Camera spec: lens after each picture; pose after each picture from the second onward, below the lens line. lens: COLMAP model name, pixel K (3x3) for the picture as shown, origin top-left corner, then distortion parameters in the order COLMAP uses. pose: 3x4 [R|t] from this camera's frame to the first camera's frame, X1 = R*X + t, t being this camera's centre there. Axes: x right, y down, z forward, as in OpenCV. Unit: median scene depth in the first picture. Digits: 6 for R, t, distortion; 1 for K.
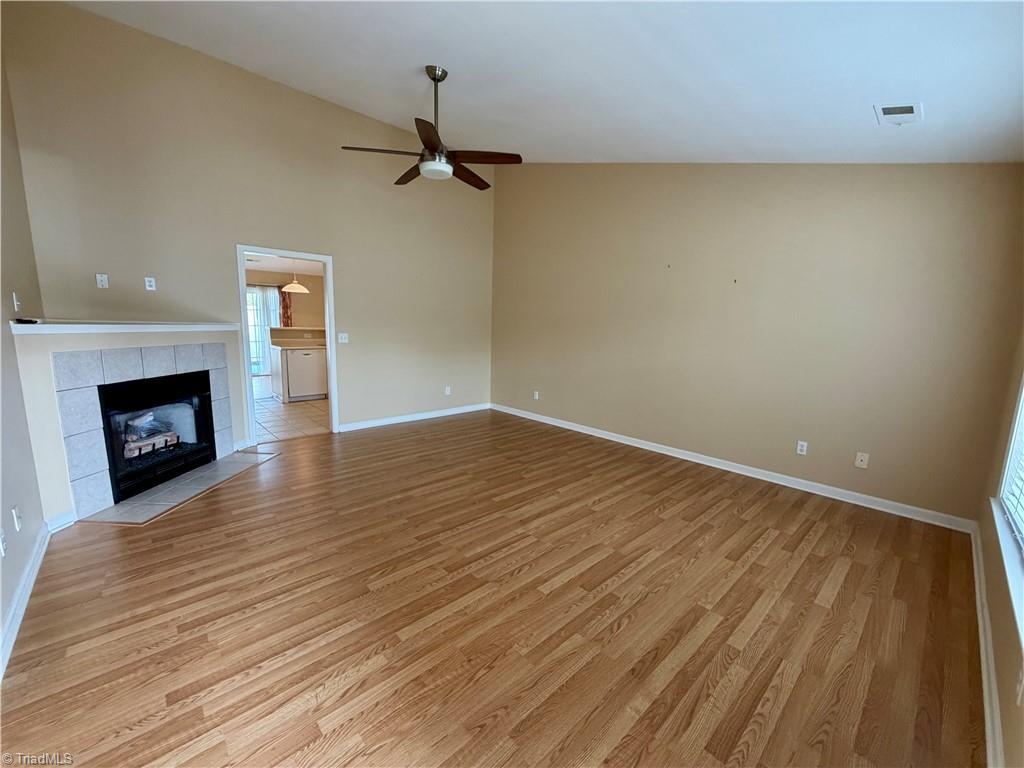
lens RADIAL K [[408.7, 0, 511.4], [0, 408.7, 383.0], [0, 0, 1]] dist [-0.000496, 0.001167]
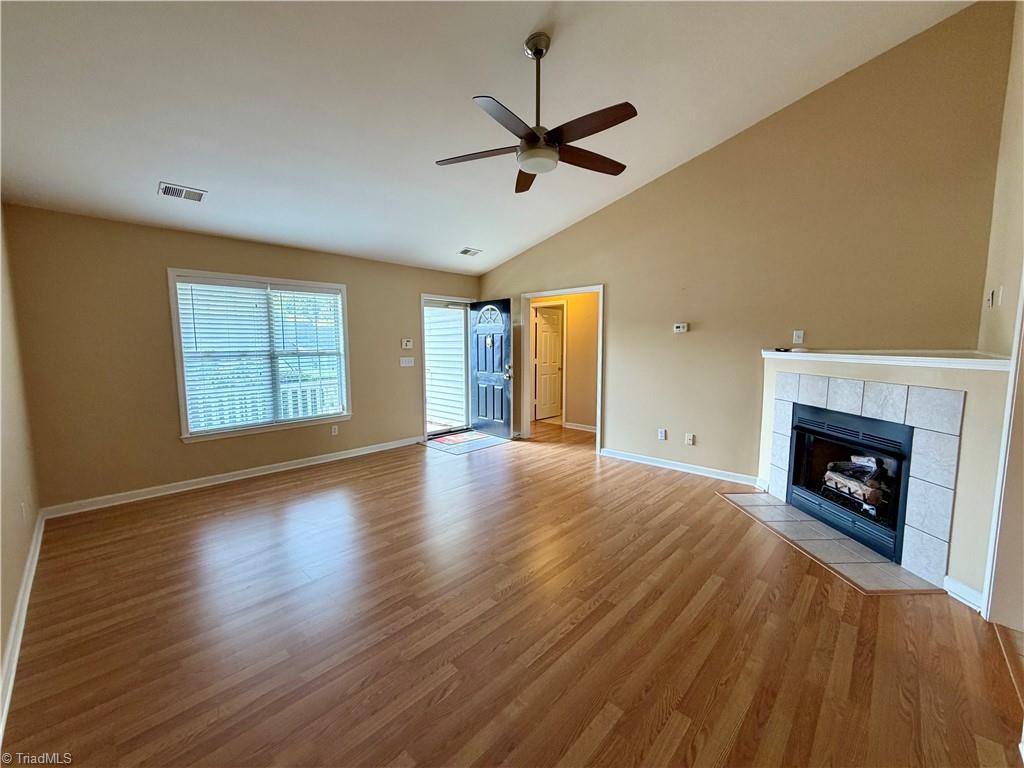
lens RADIAL K [[408.7, 0, 505.5], [0, 408.7, 383.7], [0, 0, 1]] dist [-0.000496, 0.001167]
pose [[-0.998303, -0.016521, -0.055844, -0.076979], [-0.029370, 0.970864, 0.237825, -0.280028], [0.050288, 0.239062, -0.969701, 1.903932]]
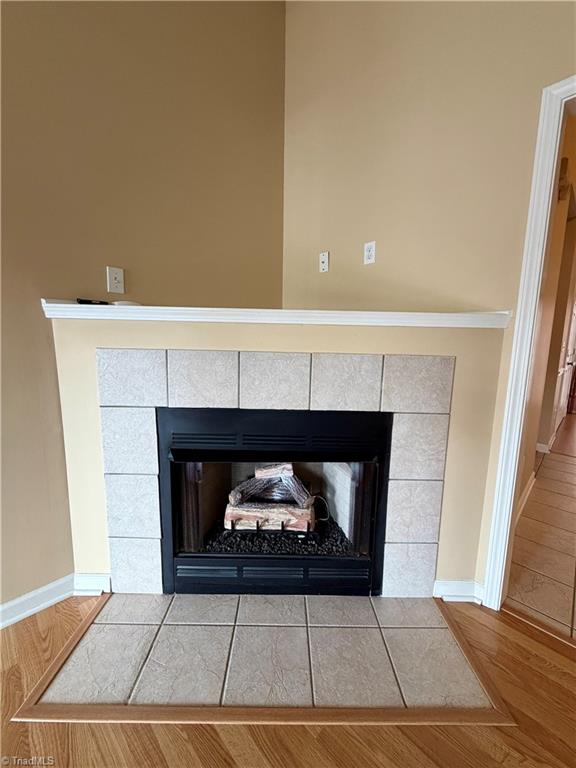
lens RADIAL K [[306.6, 0, 286.1], [0, 306.6, 381.8], [0, 0, 1]] dist [-0.000496, 0.001167]
pose [[0.039511, 0.111392, -0.992991, -0.494019], [-0.163850, 0.981037, 0.103532, -0.098894], [0.985694, 0.158611, 0.057013, 1.038219]]
